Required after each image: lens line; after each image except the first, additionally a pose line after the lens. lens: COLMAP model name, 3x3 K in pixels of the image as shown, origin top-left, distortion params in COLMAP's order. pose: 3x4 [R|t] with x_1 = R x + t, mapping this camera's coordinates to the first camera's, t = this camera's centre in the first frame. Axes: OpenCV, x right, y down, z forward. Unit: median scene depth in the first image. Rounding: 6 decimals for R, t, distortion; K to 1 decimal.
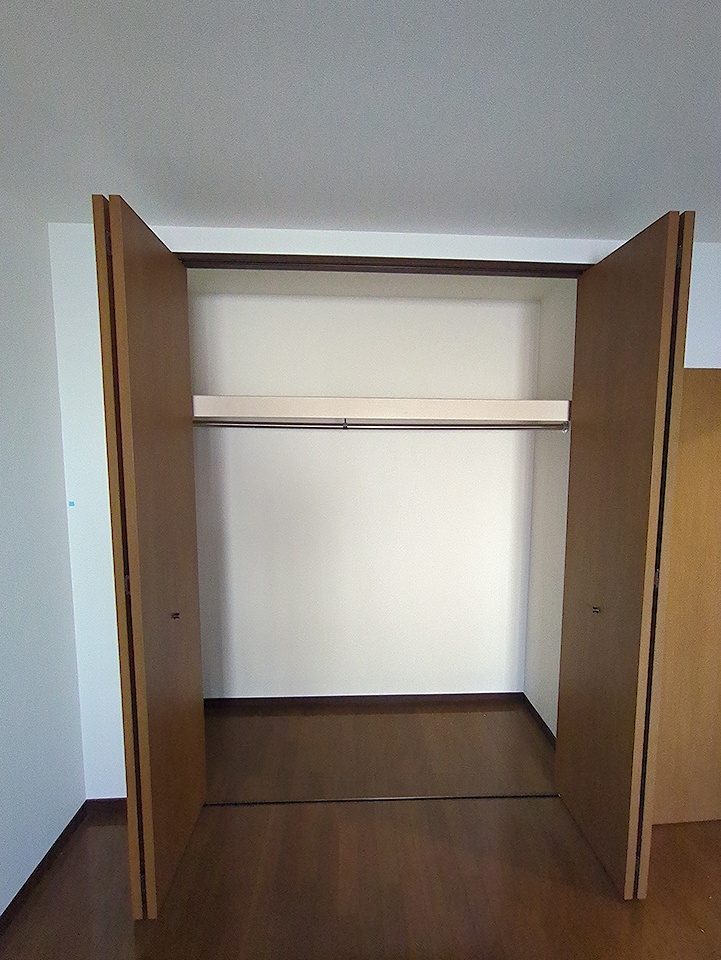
lens RADIAL K [[379.6, 0, 361.3], [0, 379.6, 483.8], [0, 0, 1]] dist [-0.001878, -0.000139]
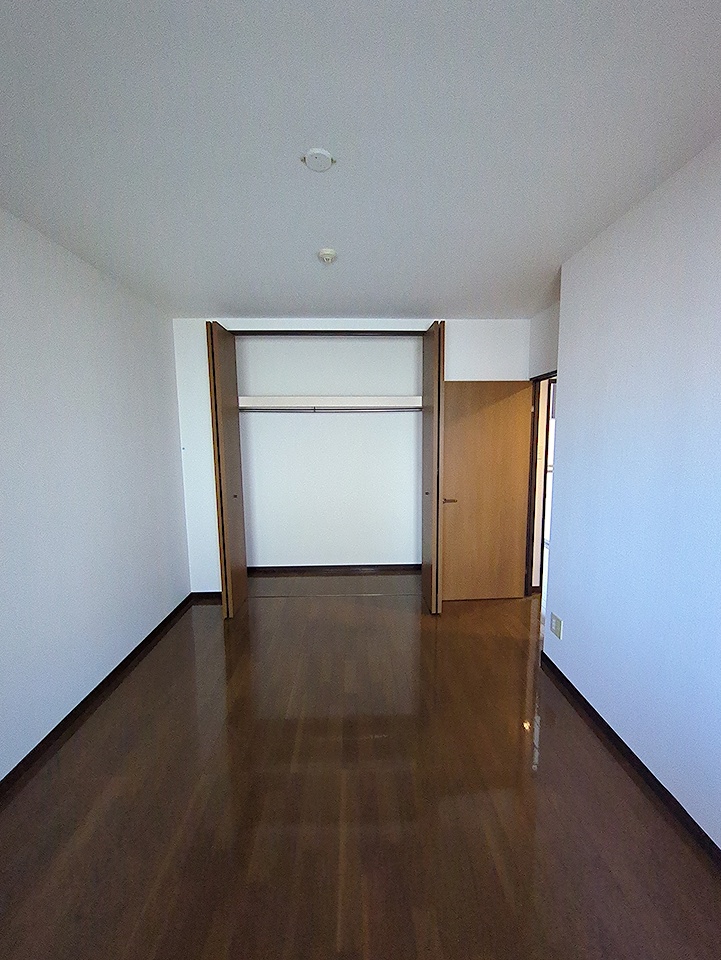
lens RADIAL K [[379.6, 0, 362.4], [0, 379.6, 481.8], [0, 0, 1]] dist [-0.001878, -0.000139]
pose [[0.999903, -0.012238, -0.006689, 0.237762], [0.012479, 0.999230, 0.037207, 0.159856], [0.006228, -0.037287, 0.999285, -1.058130]]
